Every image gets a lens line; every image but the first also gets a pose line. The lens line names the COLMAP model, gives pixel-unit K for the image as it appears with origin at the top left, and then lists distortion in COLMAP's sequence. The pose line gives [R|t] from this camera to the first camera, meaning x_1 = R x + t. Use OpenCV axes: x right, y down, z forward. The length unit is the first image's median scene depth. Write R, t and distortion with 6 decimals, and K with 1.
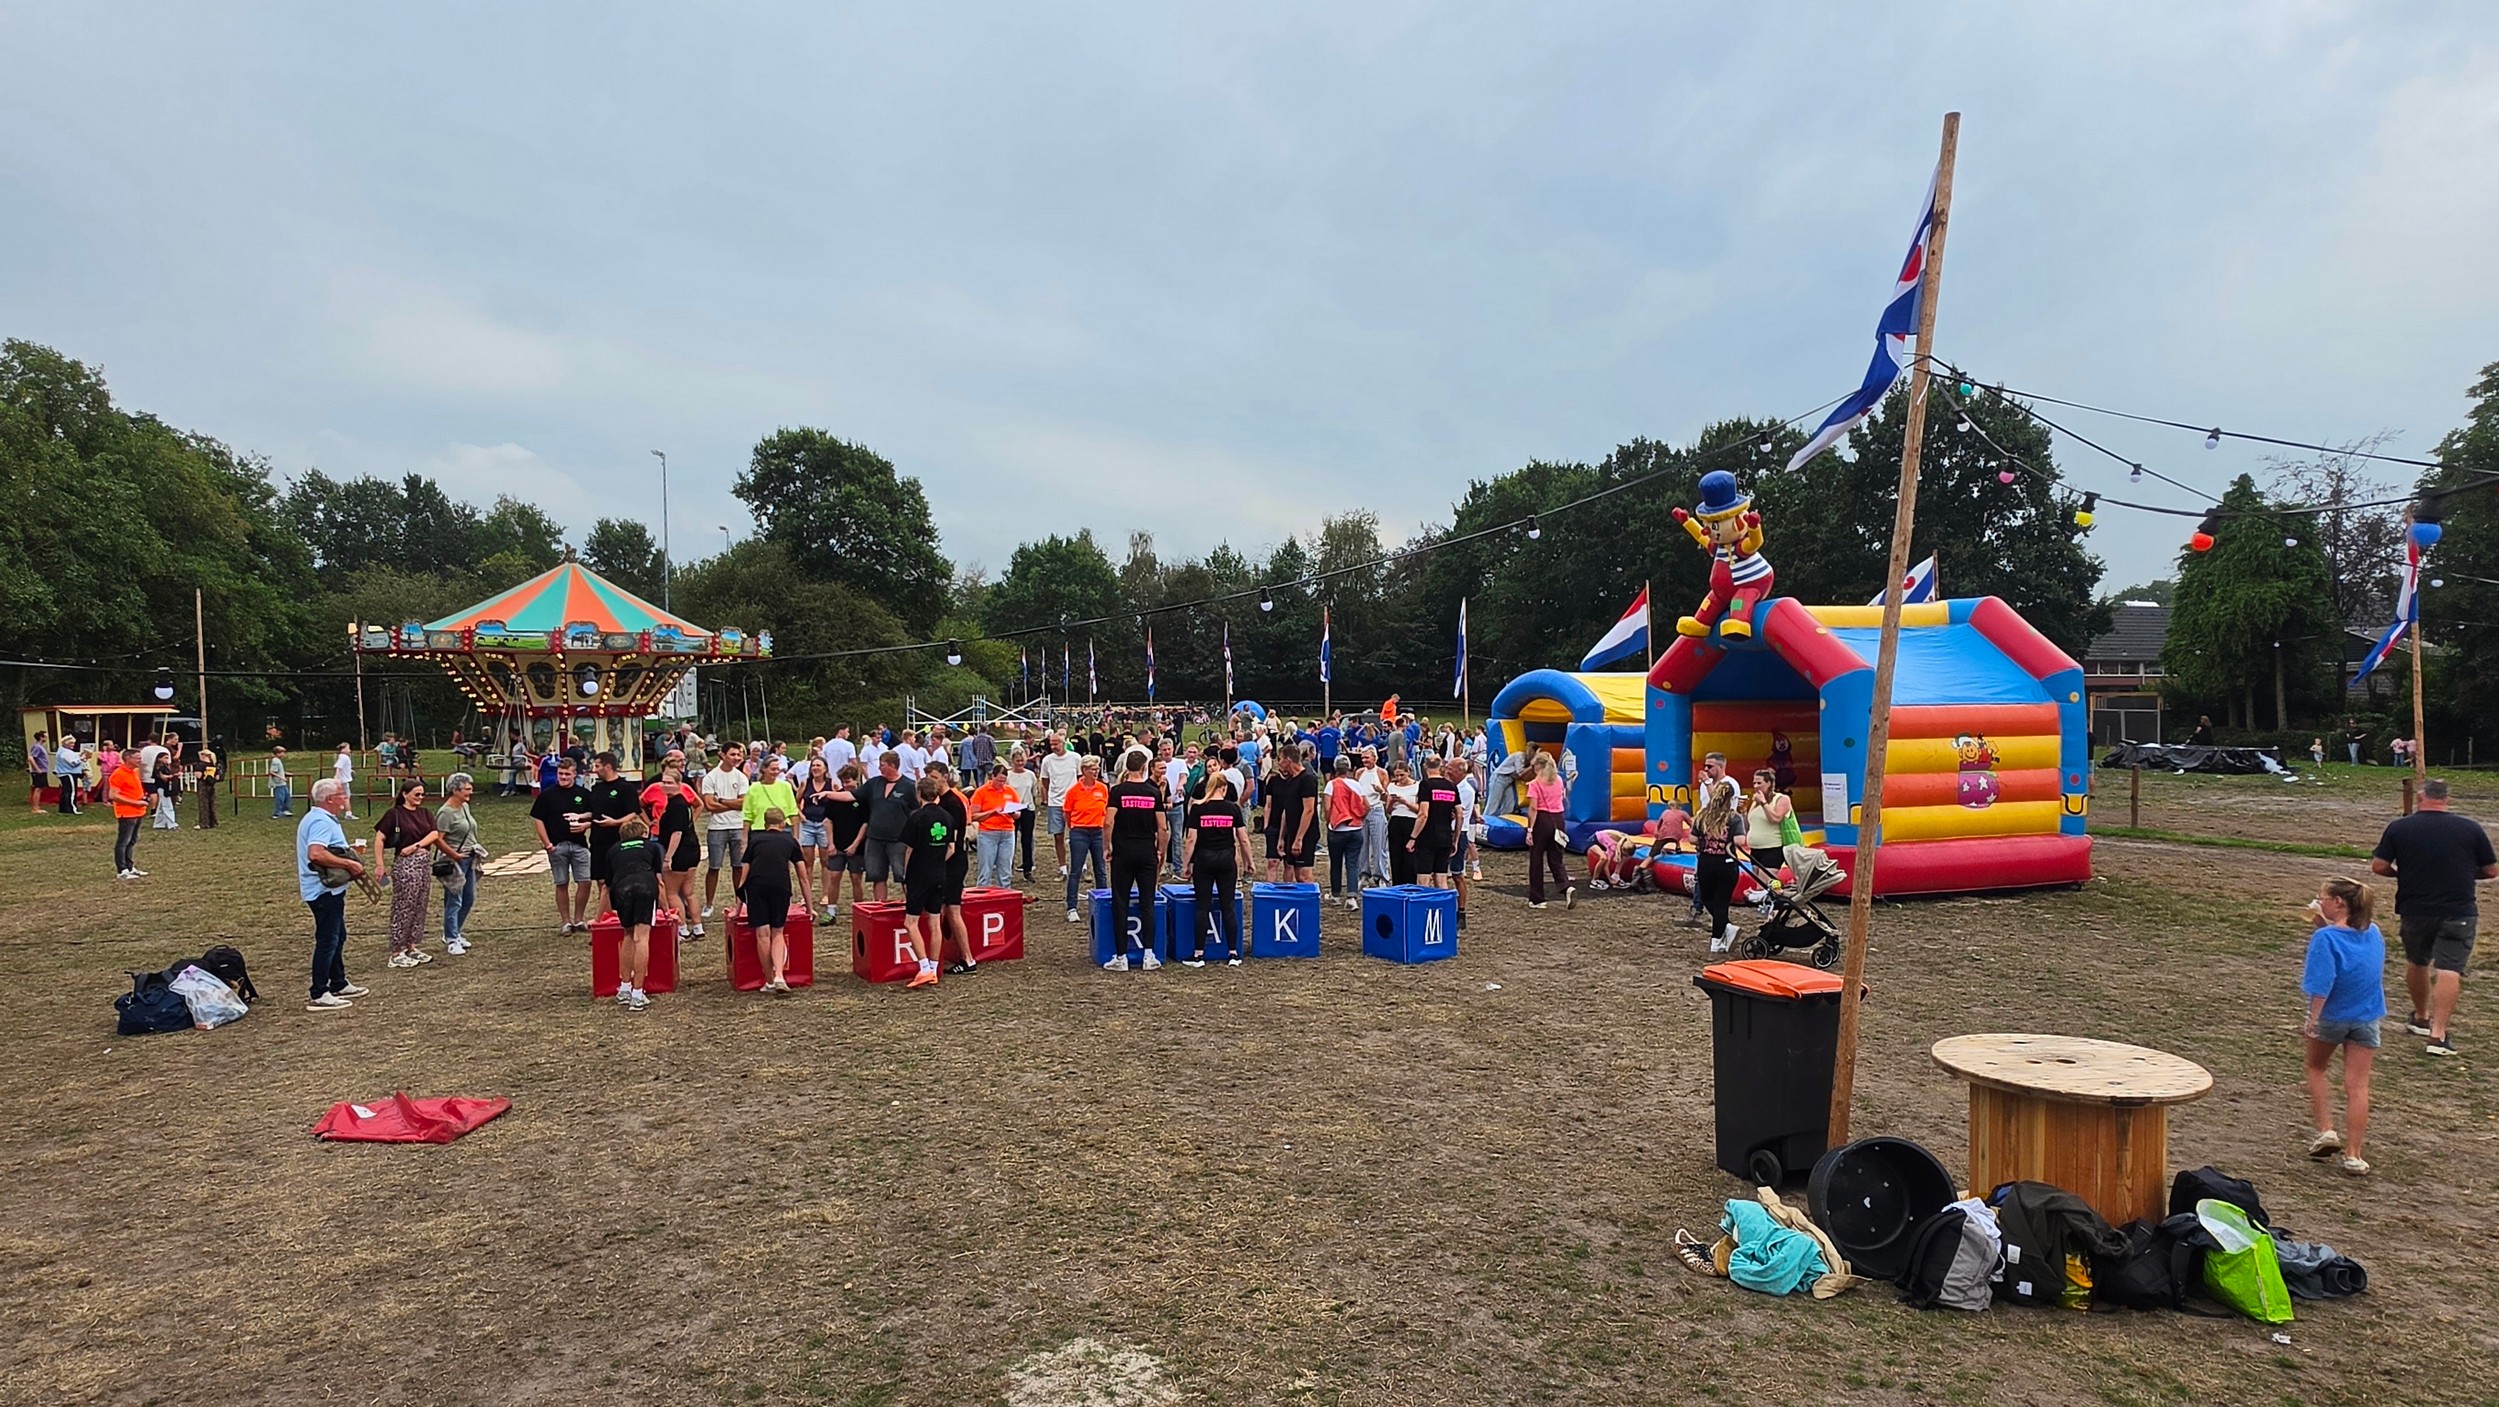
lens RADIAL K [[1485.7, 0, 1237.9], [0, 1485.7, 705.5], [0, 0, 1]] dist [0.000010, 0.000326]
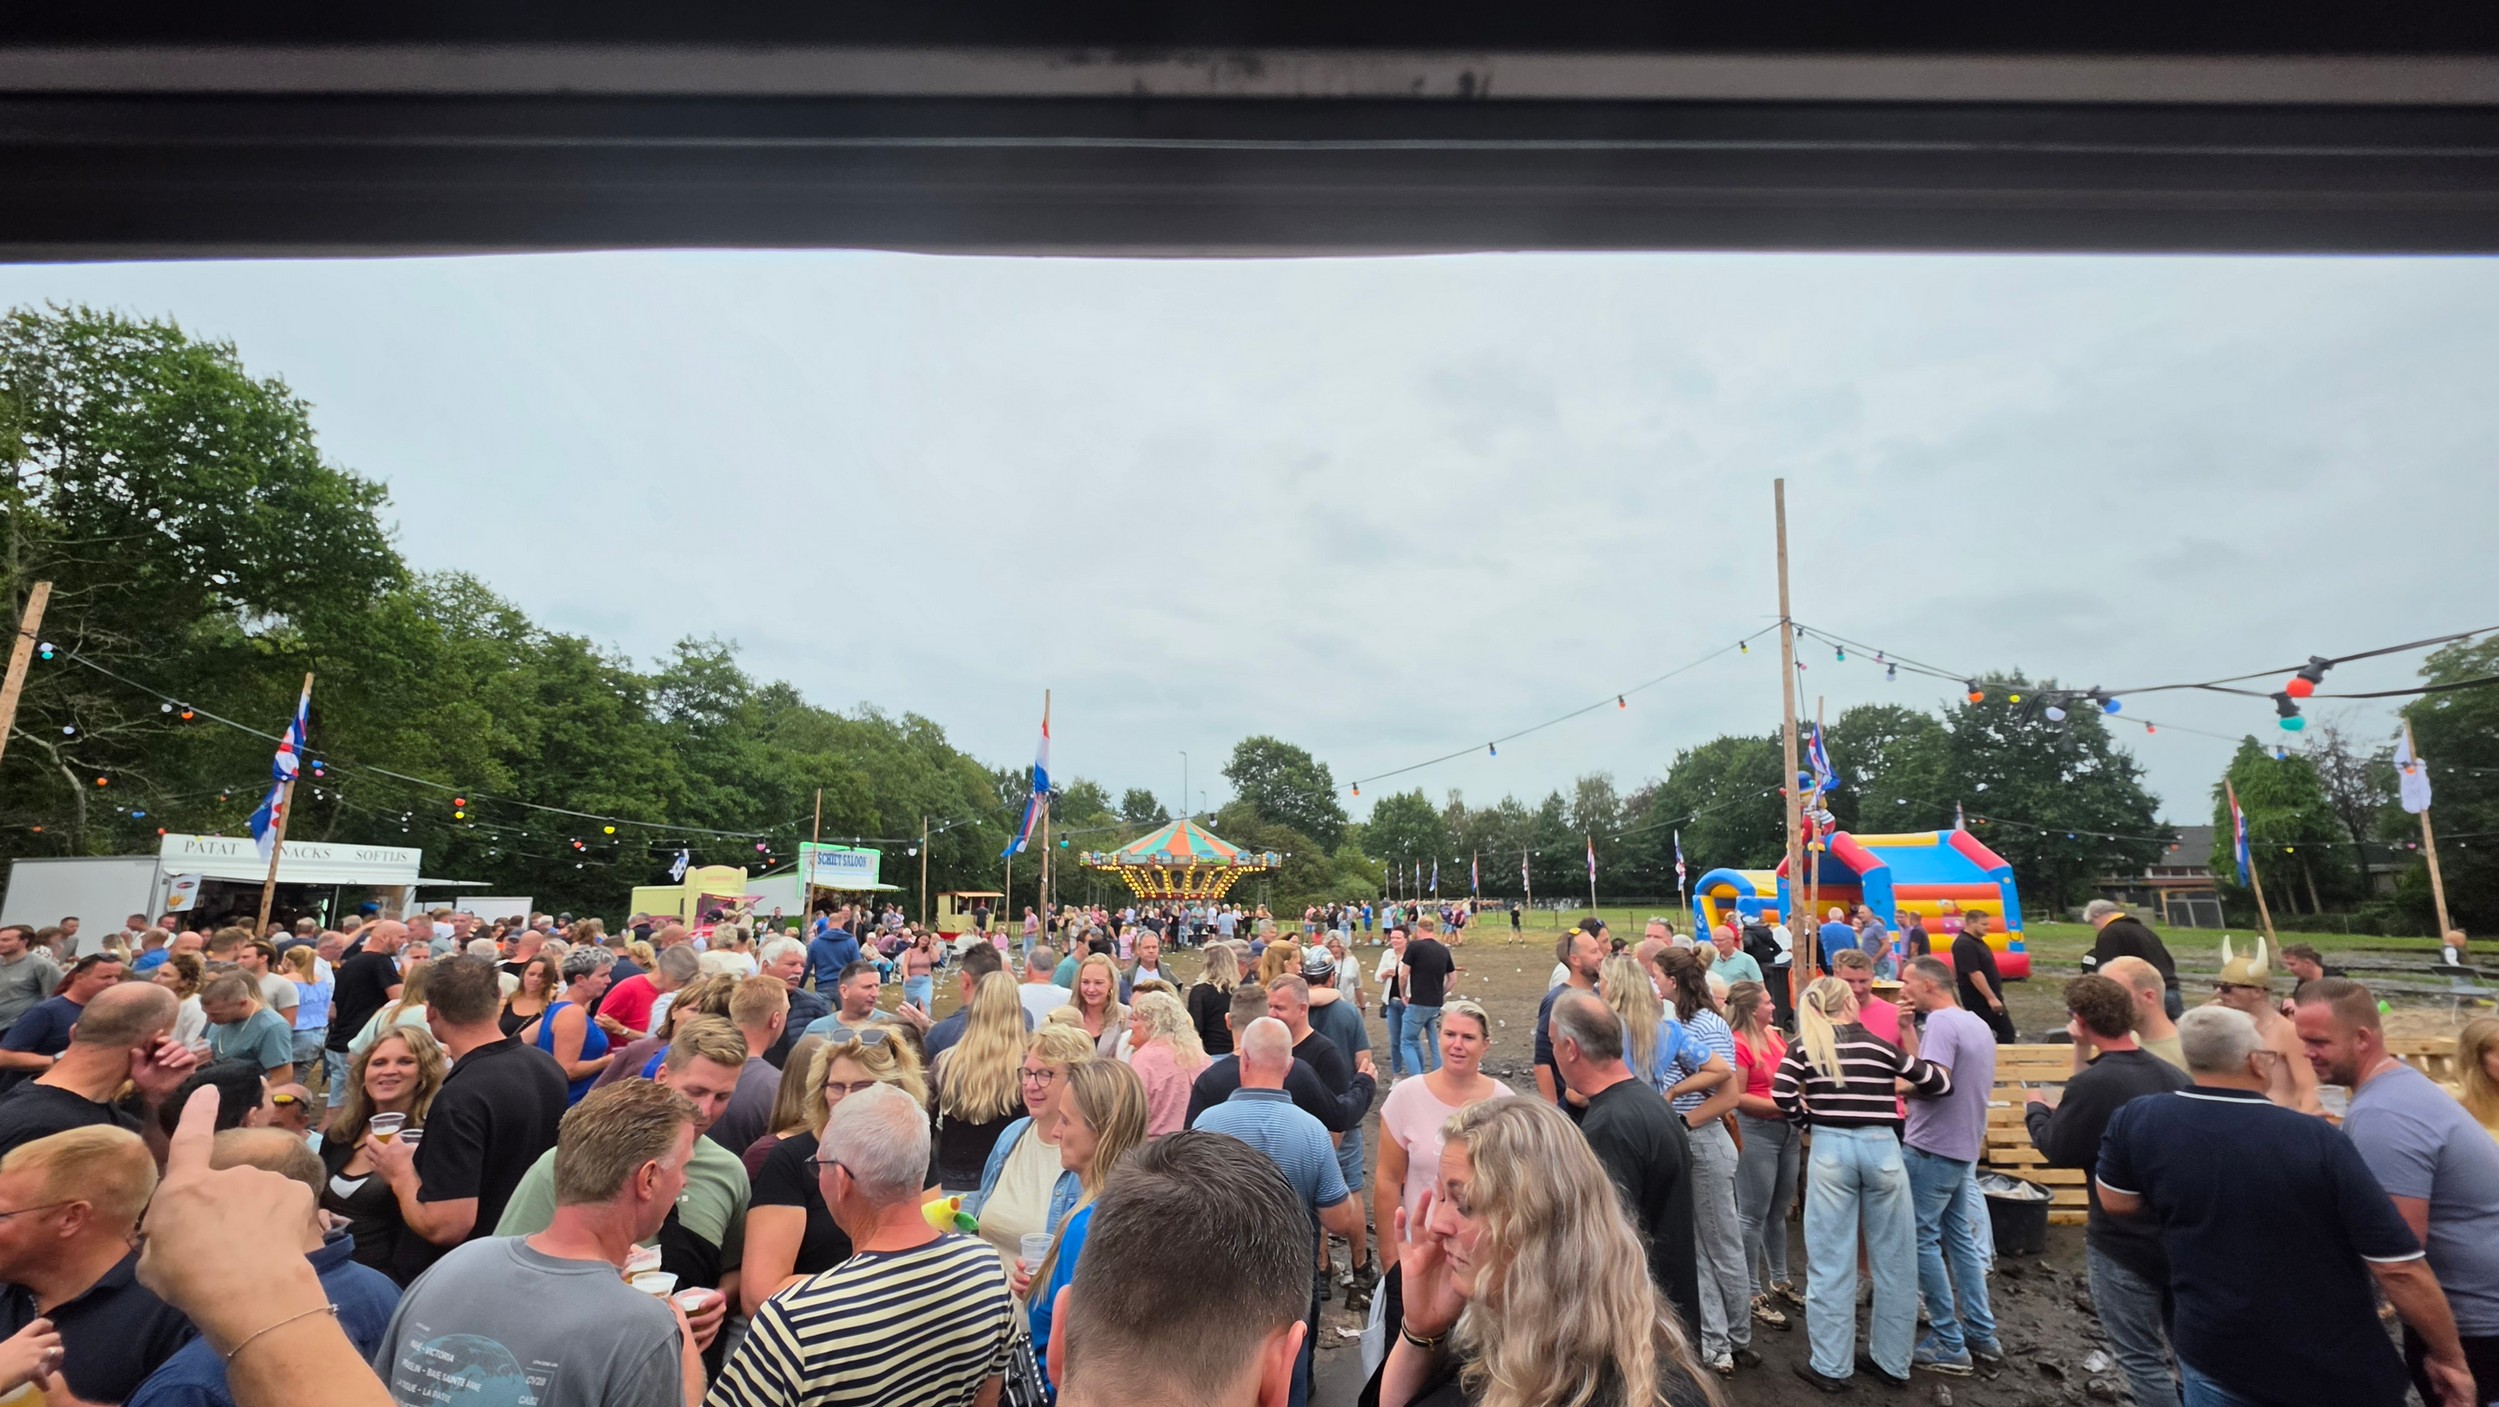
lens RADIAL K [[1028.0, 0, 1217.0], [0, 1028.0, 706.9], [0, 0, 1]] dist [-0.013370, -0.000046]
pose [[0.963082, -0.045993, -0.265251, -0.020851], [-0.005293, 0.981872, -0.189470, 0.008001], [0.269157, 0.183879, 0.945380, -0.157510]]
